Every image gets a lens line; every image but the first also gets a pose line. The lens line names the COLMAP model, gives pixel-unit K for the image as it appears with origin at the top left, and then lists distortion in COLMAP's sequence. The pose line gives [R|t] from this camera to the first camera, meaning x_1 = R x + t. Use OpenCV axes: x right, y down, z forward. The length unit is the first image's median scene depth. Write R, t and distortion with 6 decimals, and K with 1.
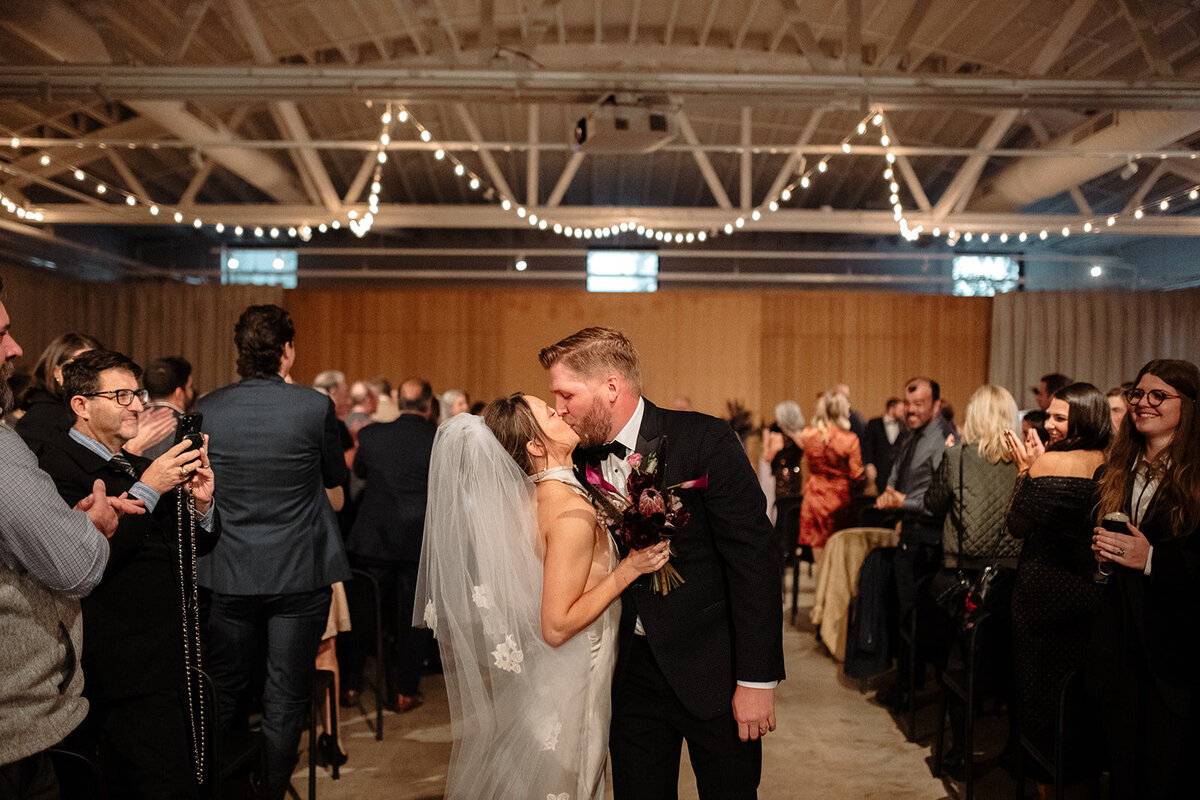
lens RADIAL K [[1142.3, 0, 600.0], [0, 1142.3, 400.0], [0, 0, 1]] dist [-0.068376, 0.107606]
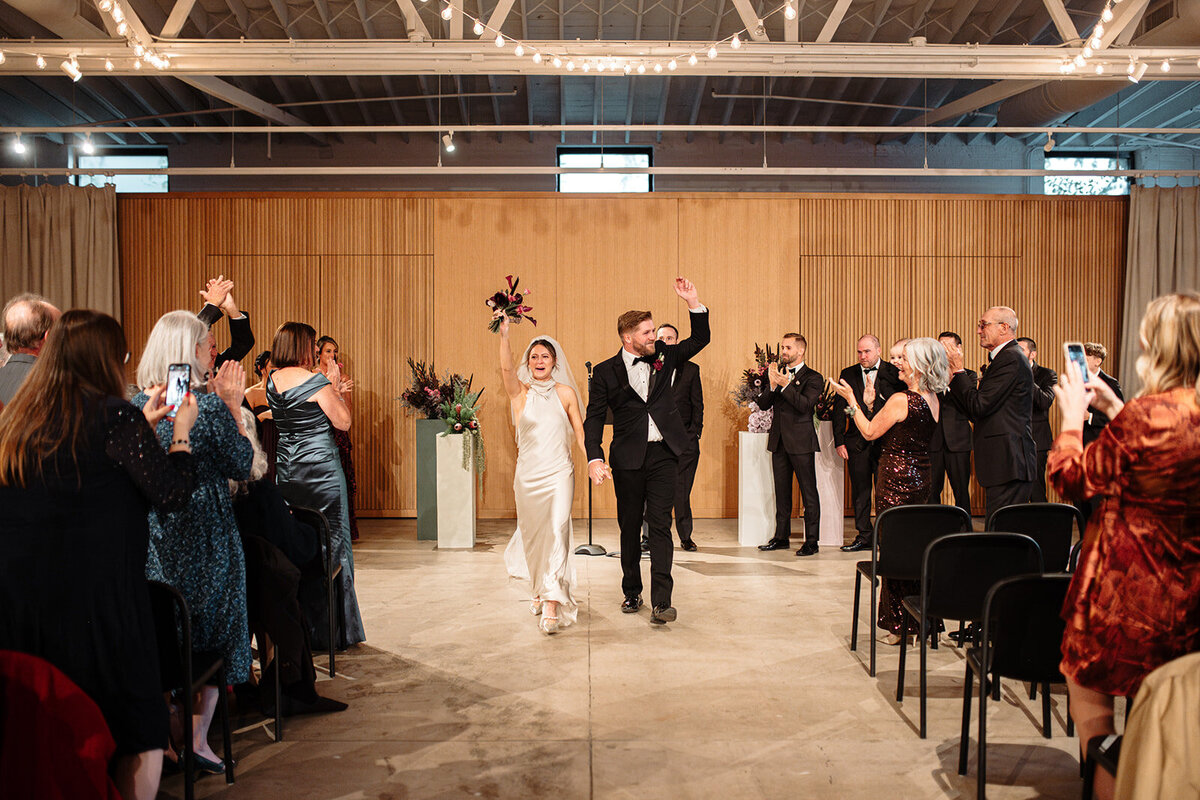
lens RADIAL K [[1142.3, 0, 600.0], [0, 1142.3, 400.0], [0, 0, 1]] dist [-0.068376, 0.107606]
pose [[0.999918, -0.010033, 0.007899, 0.011566], [0.009788, 0.999486, 0.030513, 0.010070], [-0.008202, -0.030433, 0.999503, 0.299230]]
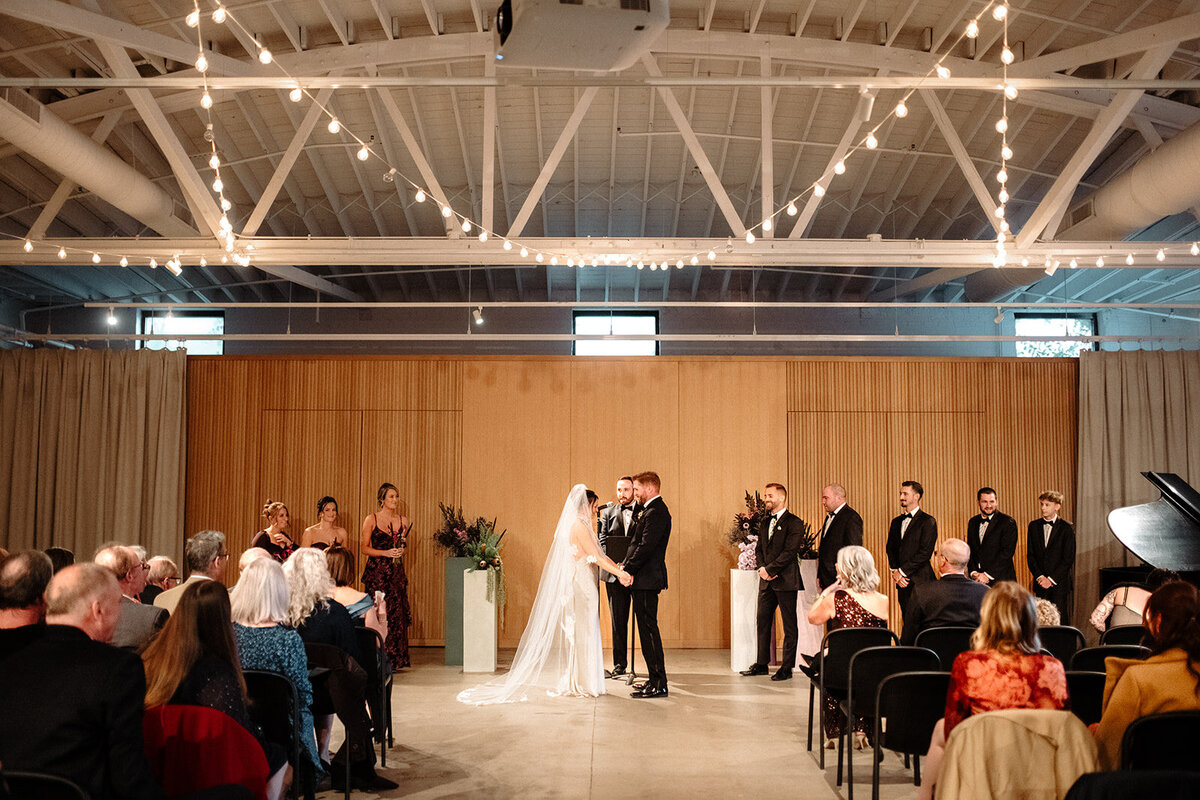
lens RADIAL K [[1142.3, 0, 600.0], [0, 1142.3, 400.0], [0, 0, 1]] dist [-0.068376, 0.107606]
pose [[0.999945, -0.007586, -0.007180, 0.017249], [0.006907, 0.995898, -0.090215, 0.006179], [0.007835, 0.090160, 0.995896, 0.211567]]
